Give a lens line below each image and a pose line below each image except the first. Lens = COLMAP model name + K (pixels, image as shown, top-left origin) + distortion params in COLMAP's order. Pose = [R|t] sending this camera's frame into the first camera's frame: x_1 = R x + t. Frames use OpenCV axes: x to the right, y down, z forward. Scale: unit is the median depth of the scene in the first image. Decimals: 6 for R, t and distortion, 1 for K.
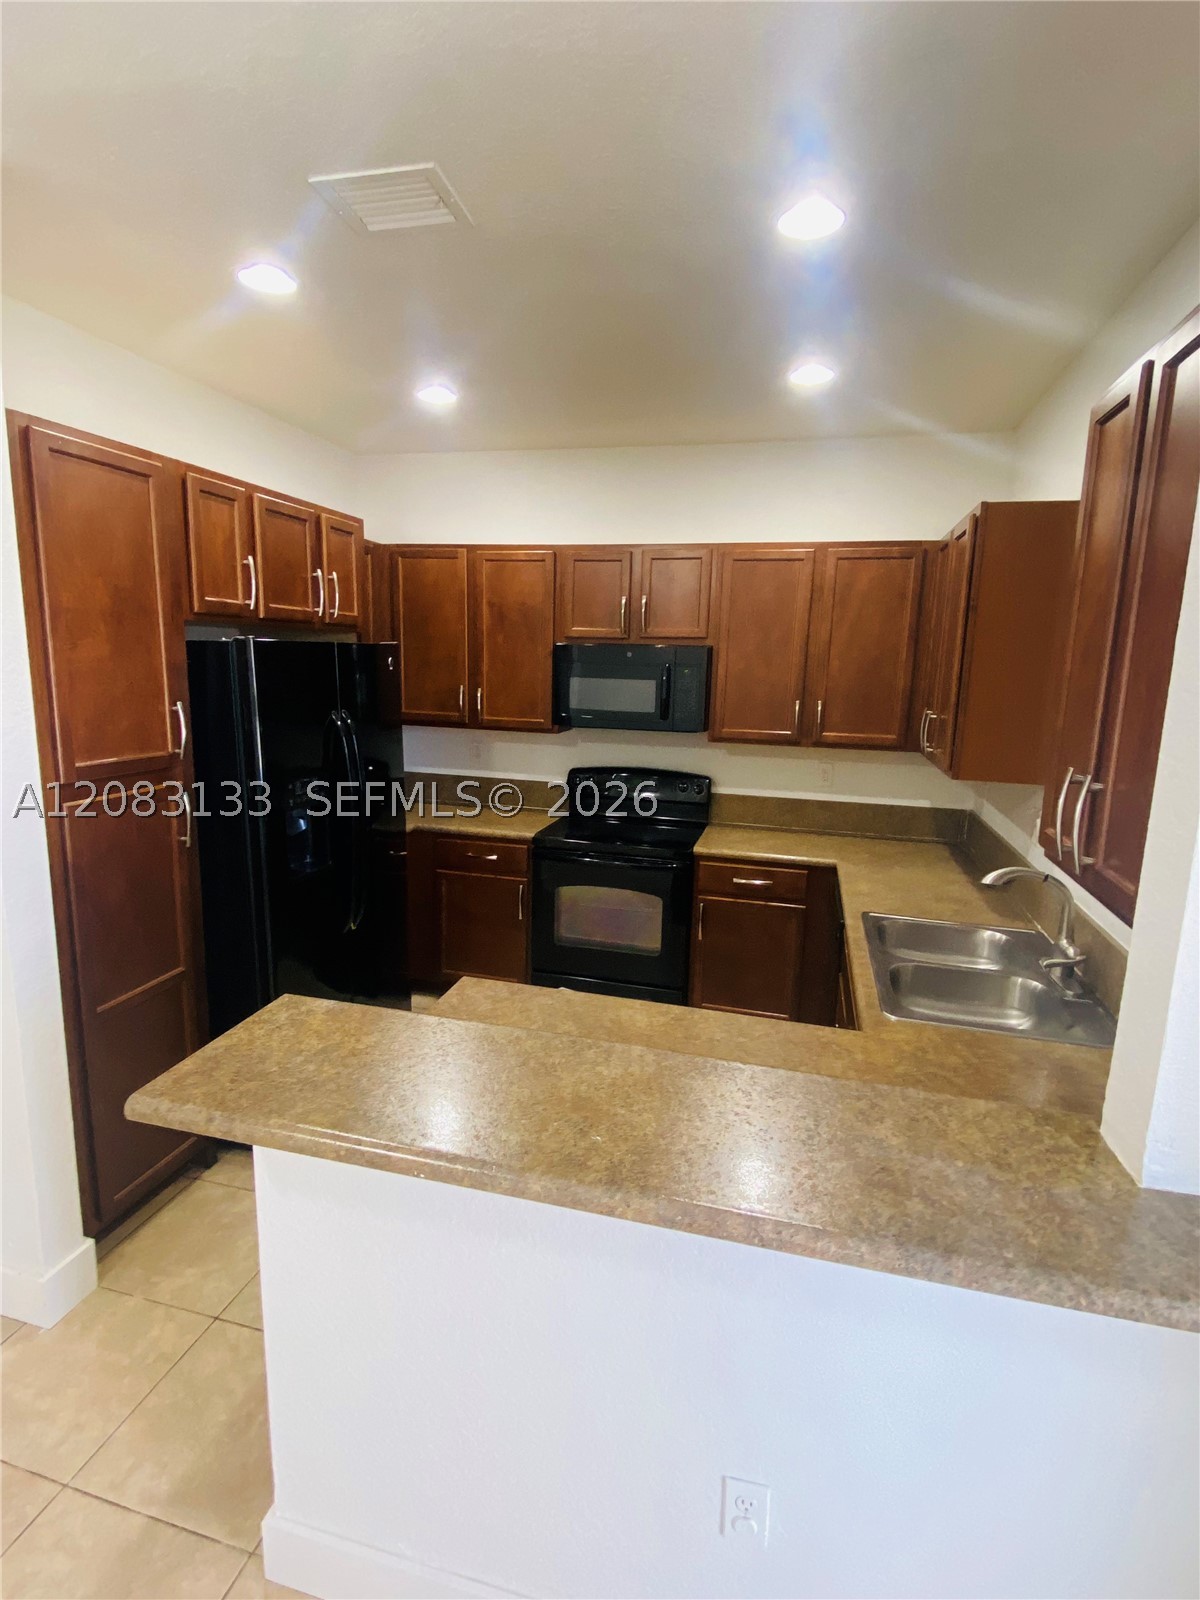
lens RADIAL K [[801.7, 0, 601.7], [0, 801.7, 806.6], [0, 0, 1]] dist [0.000377, -0.012588]
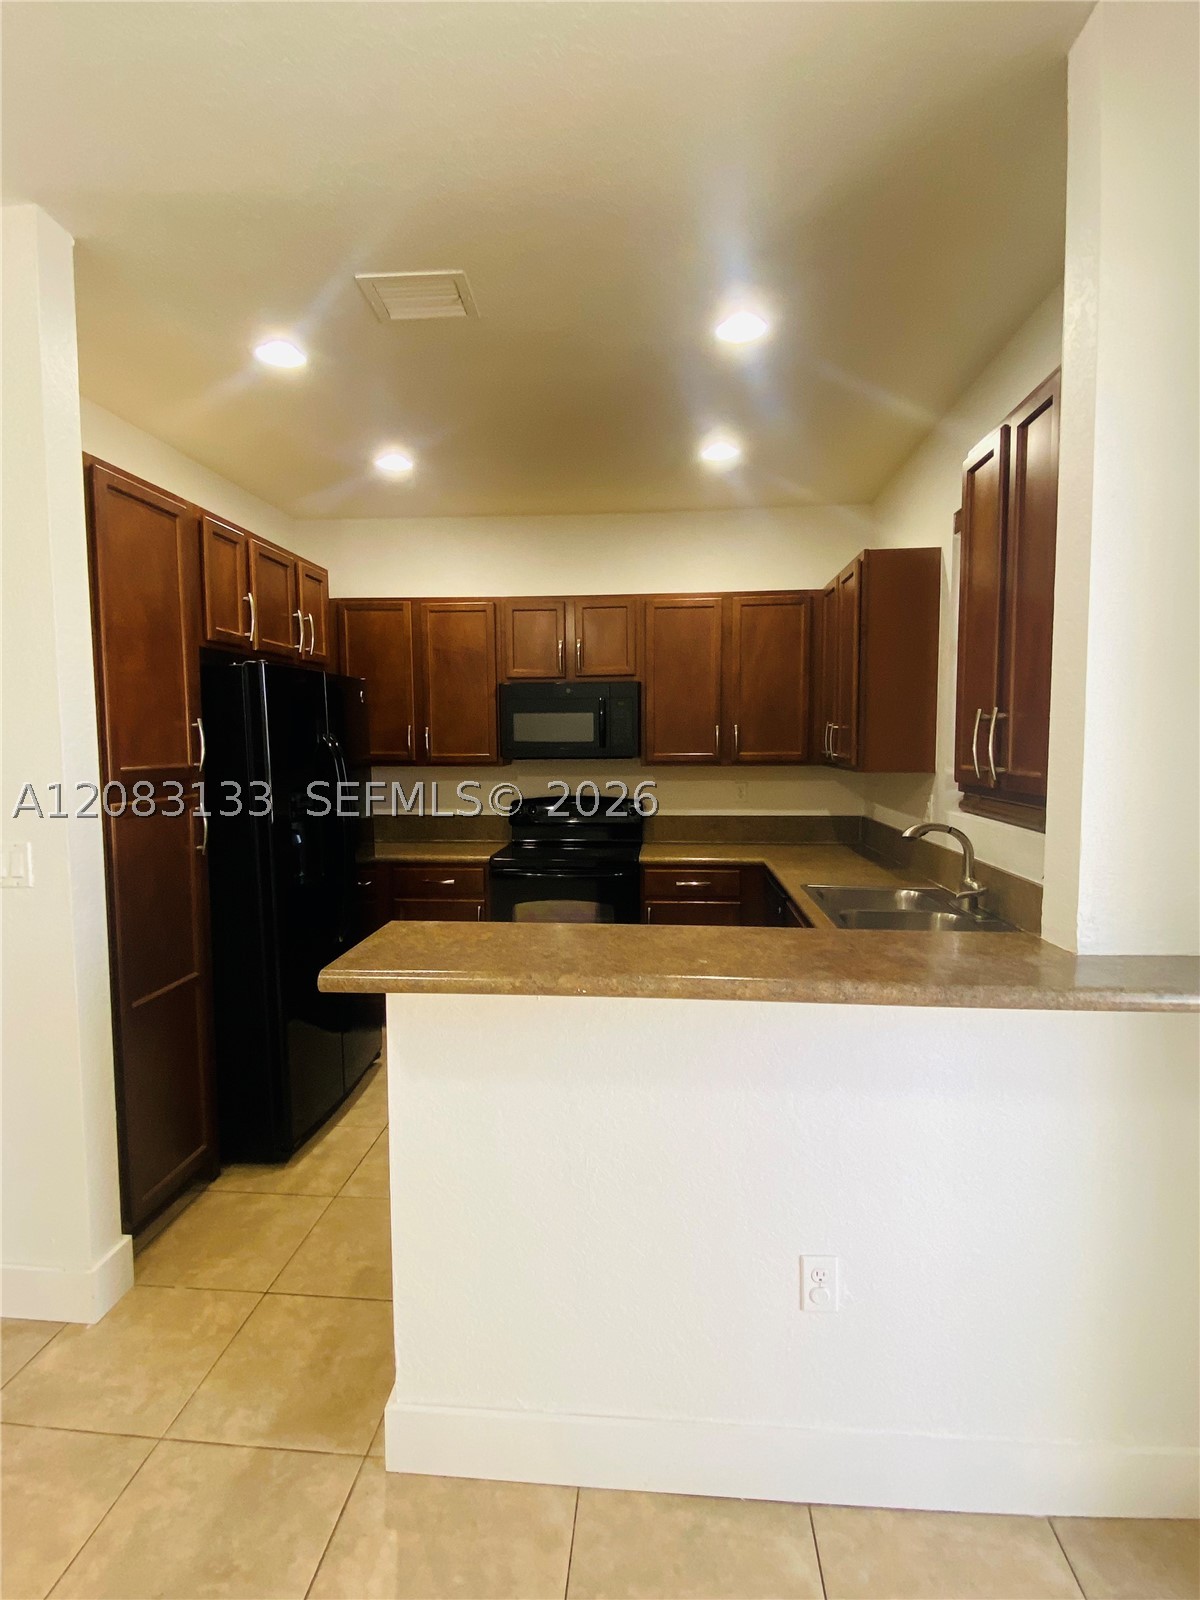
lens RADIAL K [[801.7, 0, 601.7], [0, 801.7, 806.6], [0, 0, 1]] dist [0.000377, -0.012588]
pose [[0.985179, -0.047210, 0.164907, -0.155142], [0.063473, 0.993473, -0.094781, 0.110979], [-0.159356, 0.103844, 0.981744, -0.123794]]
